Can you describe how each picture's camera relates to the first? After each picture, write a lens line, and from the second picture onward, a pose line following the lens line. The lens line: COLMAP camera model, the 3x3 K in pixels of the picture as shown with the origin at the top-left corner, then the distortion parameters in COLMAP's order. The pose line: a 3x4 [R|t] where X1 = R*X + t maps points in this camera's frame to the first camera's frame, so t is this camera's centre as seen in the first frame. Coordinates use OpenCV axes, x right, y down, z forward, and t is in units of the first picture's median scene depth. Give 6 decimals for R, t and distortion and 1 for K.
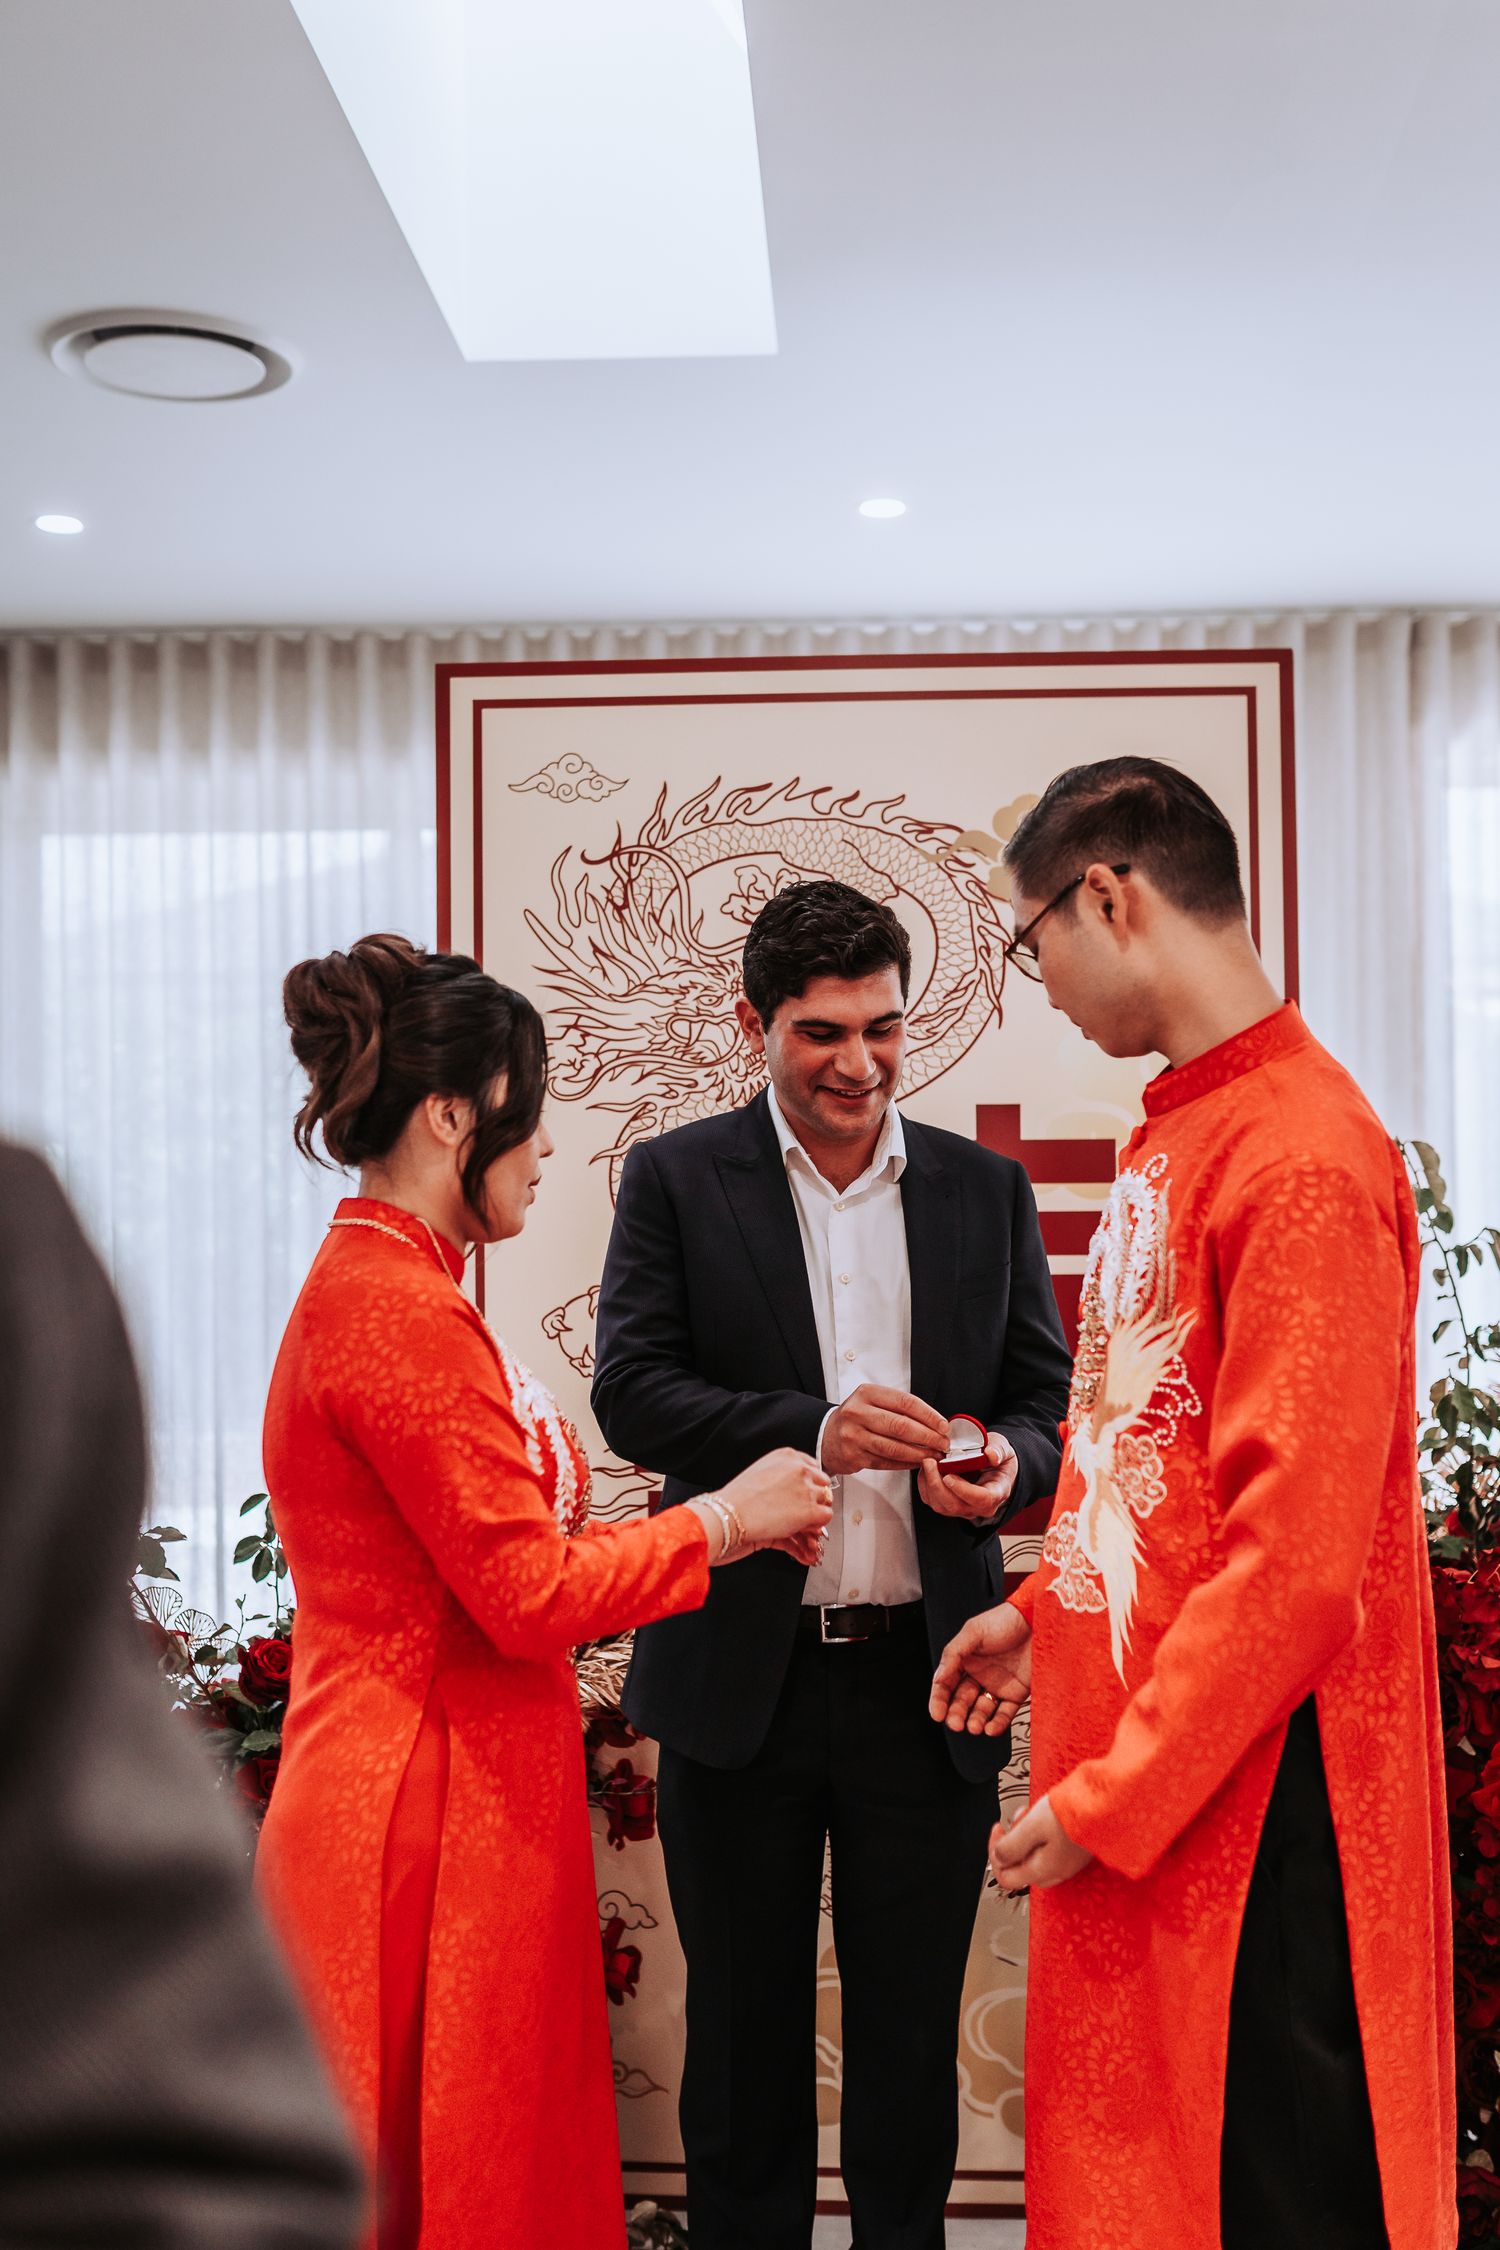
lens RADIAL K [[2387.1, 0, 732.2], [0, 2387.1, 1124.0], [0, 0, 1]] dist [-0.004570, 0.000000]
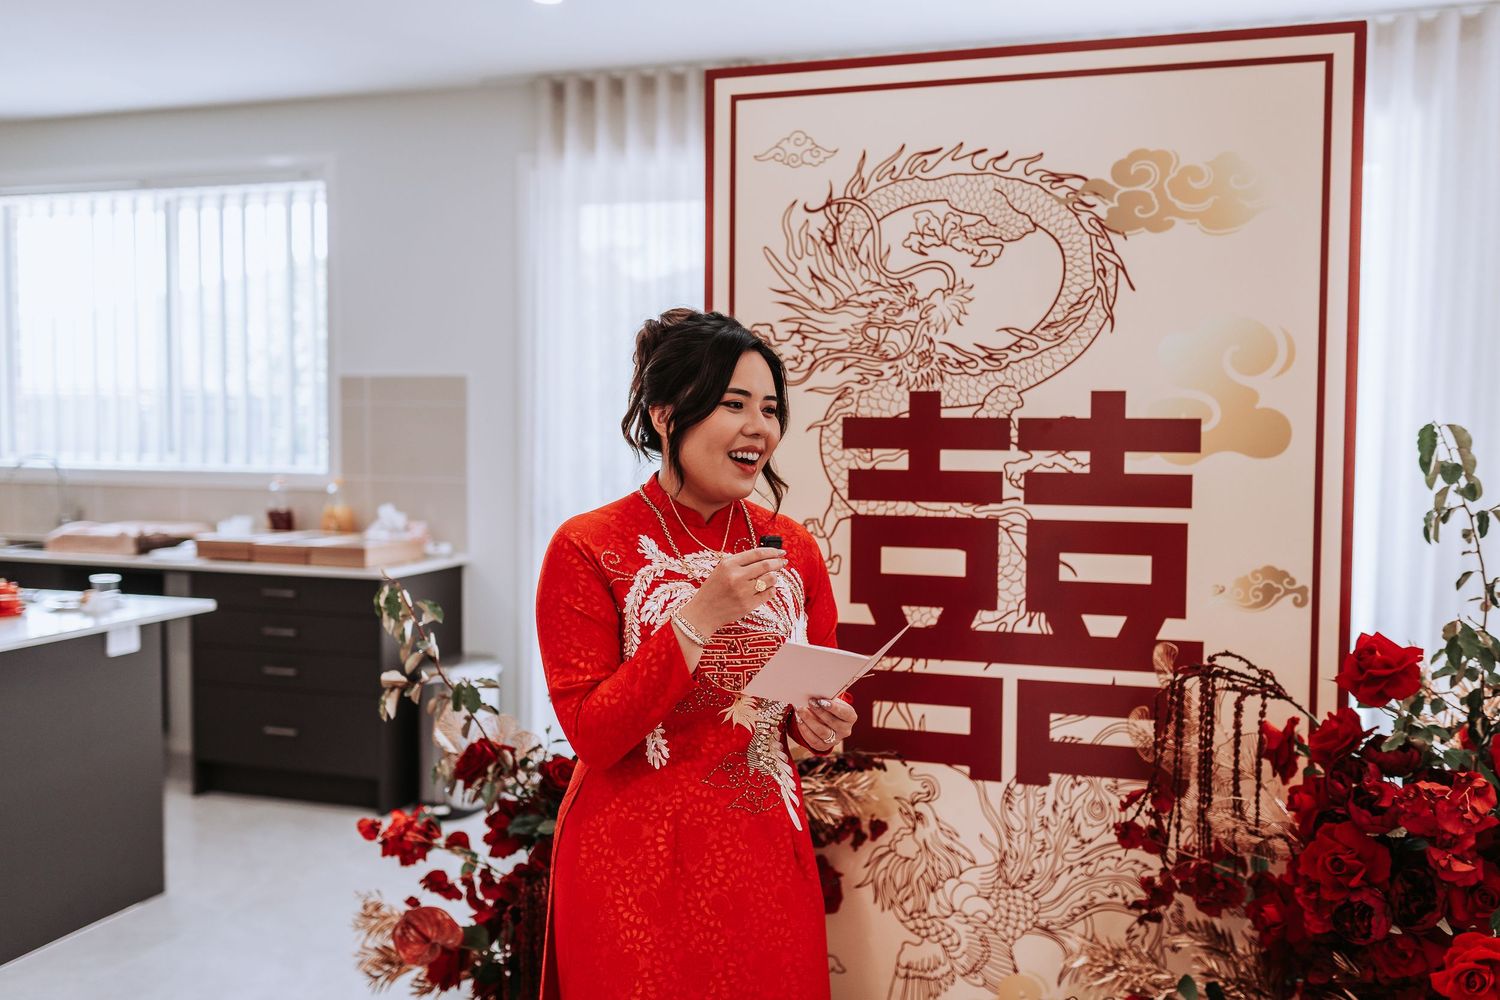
lens RADIAL K [[1456.0, 0, 746.5], [0, 1456.0, 496.1], [0, 0, 1]] dist [0.004238, 0.000000]
pose [[0.963070, 0.028031, -0.267788, 0.134734], [-0.007358, 0.996934, 0.077895, -0.011420], [0.269150, -0.073048, 0.960324, 0.175646]]
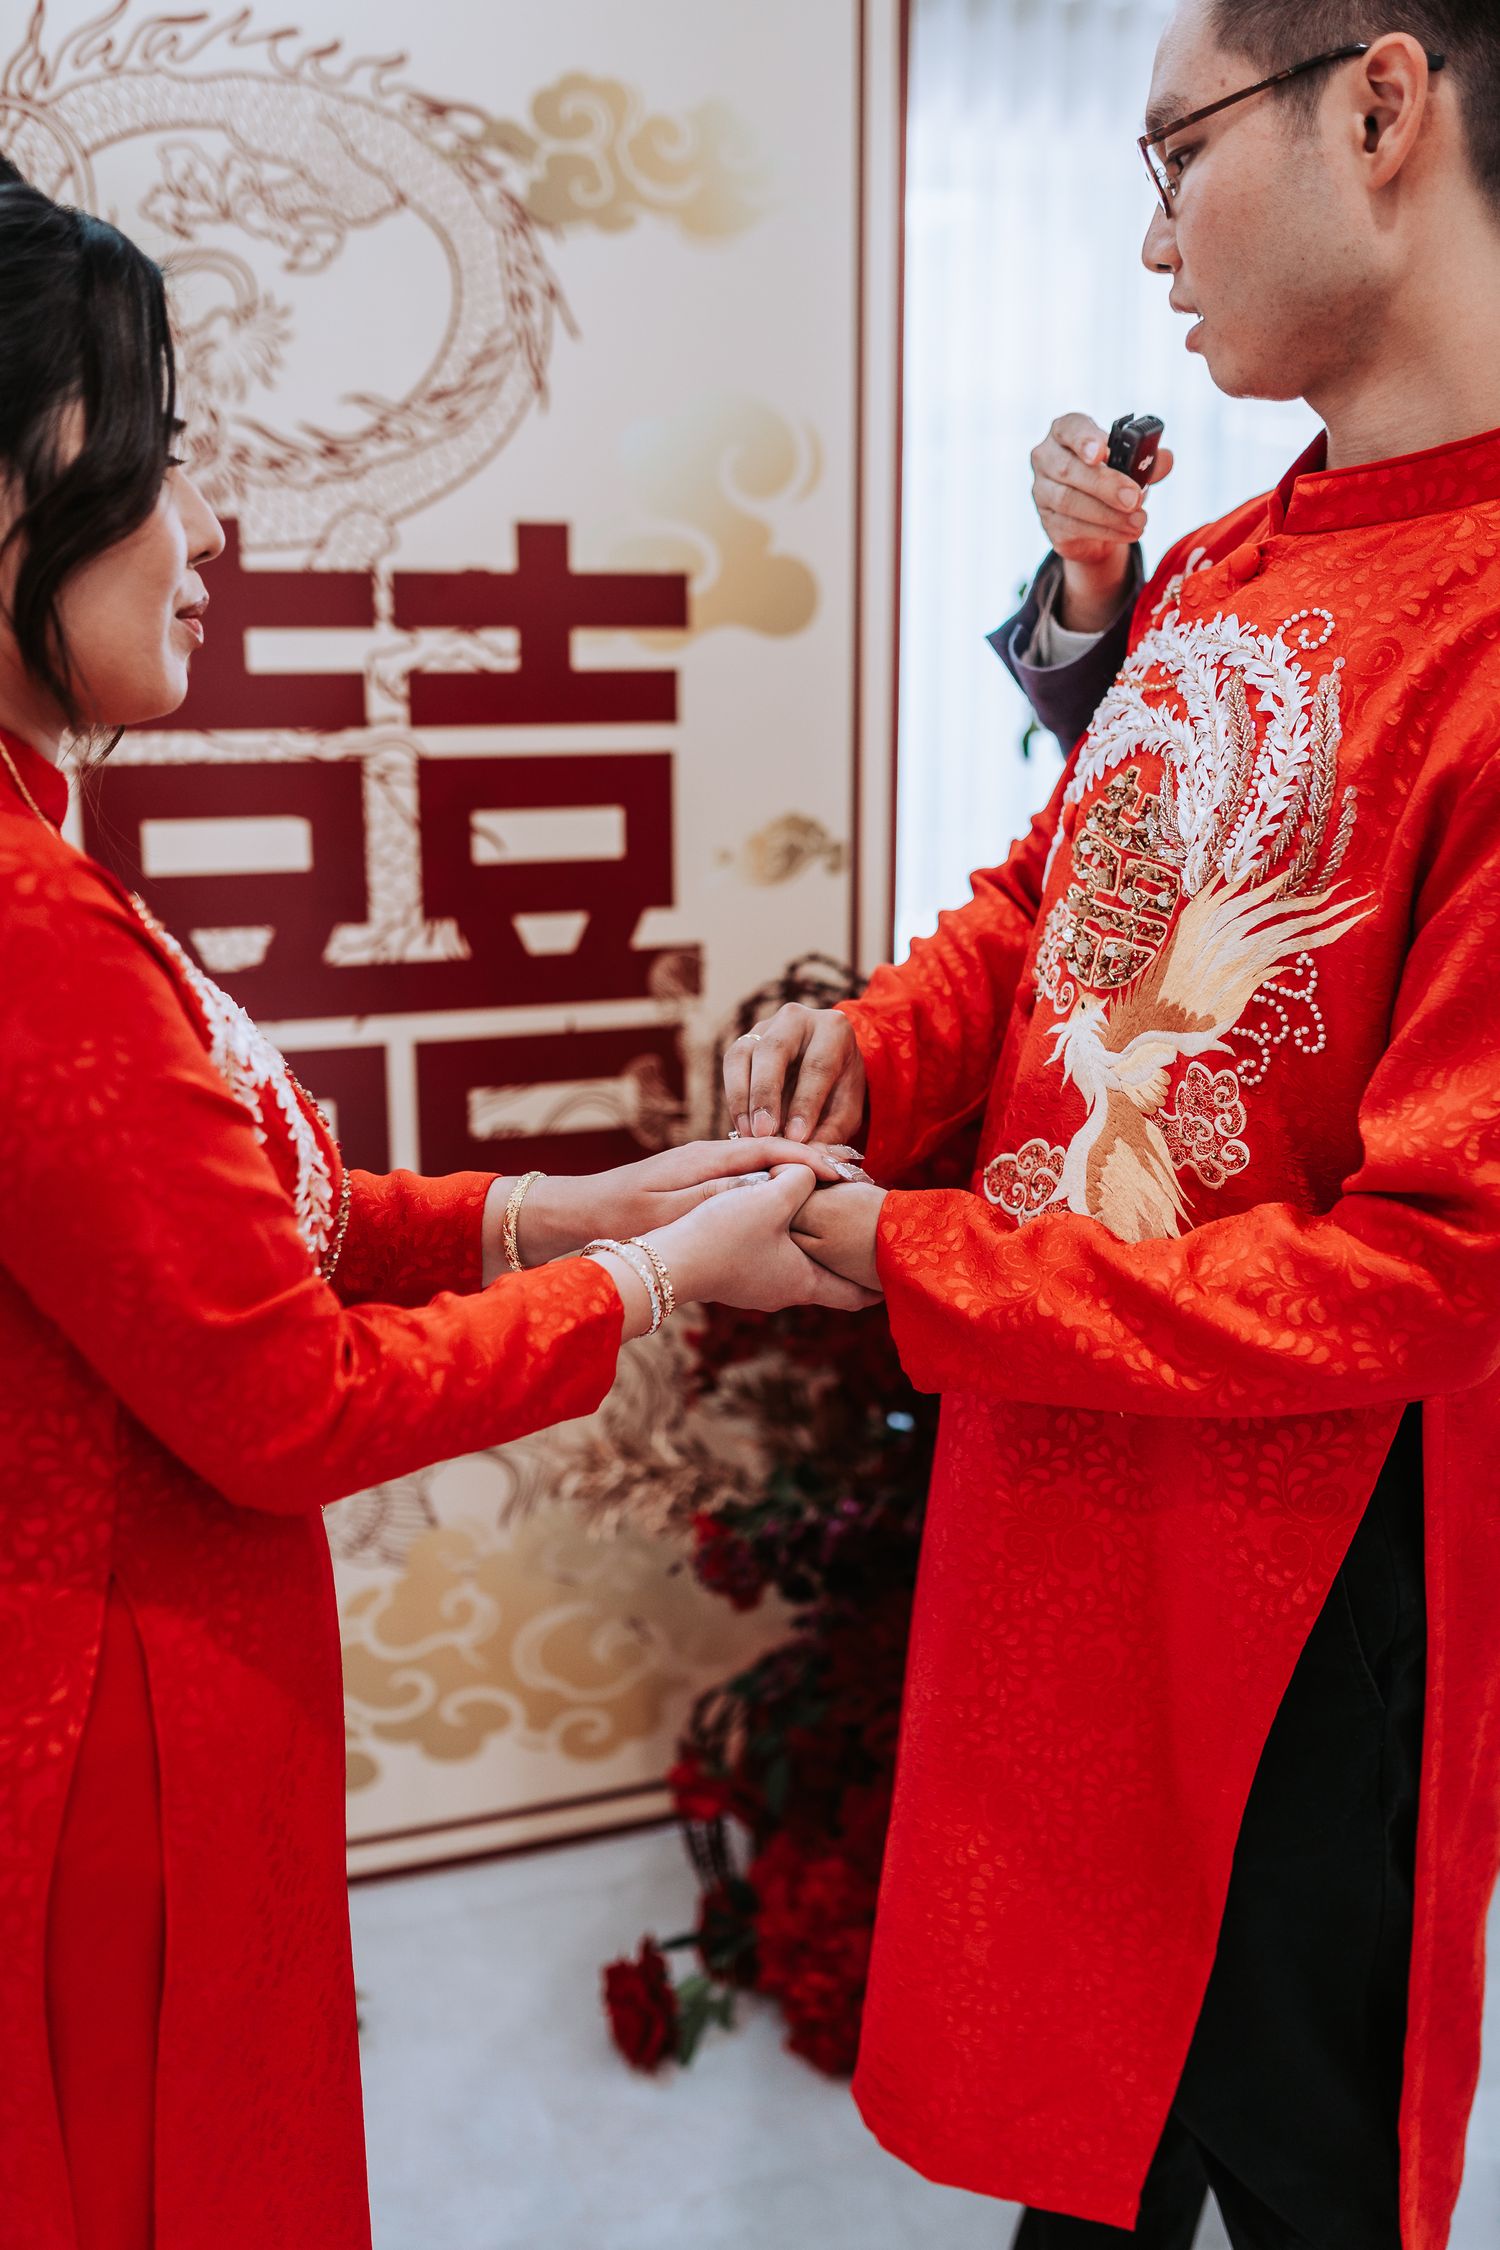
lens RADIAL K [[2184.0, 0, 762.9], [0, 2184.0, 1139.9], [0, 0, 1]] dist [0.004238, 0.000000]
pose [[0.919010, -0.081976, 0.385616, -0.103224], [-0.021608, 0.966197, 0.256896, 0.001579], [-0.393641, -0.244422, 0.886174, 0.318516]]
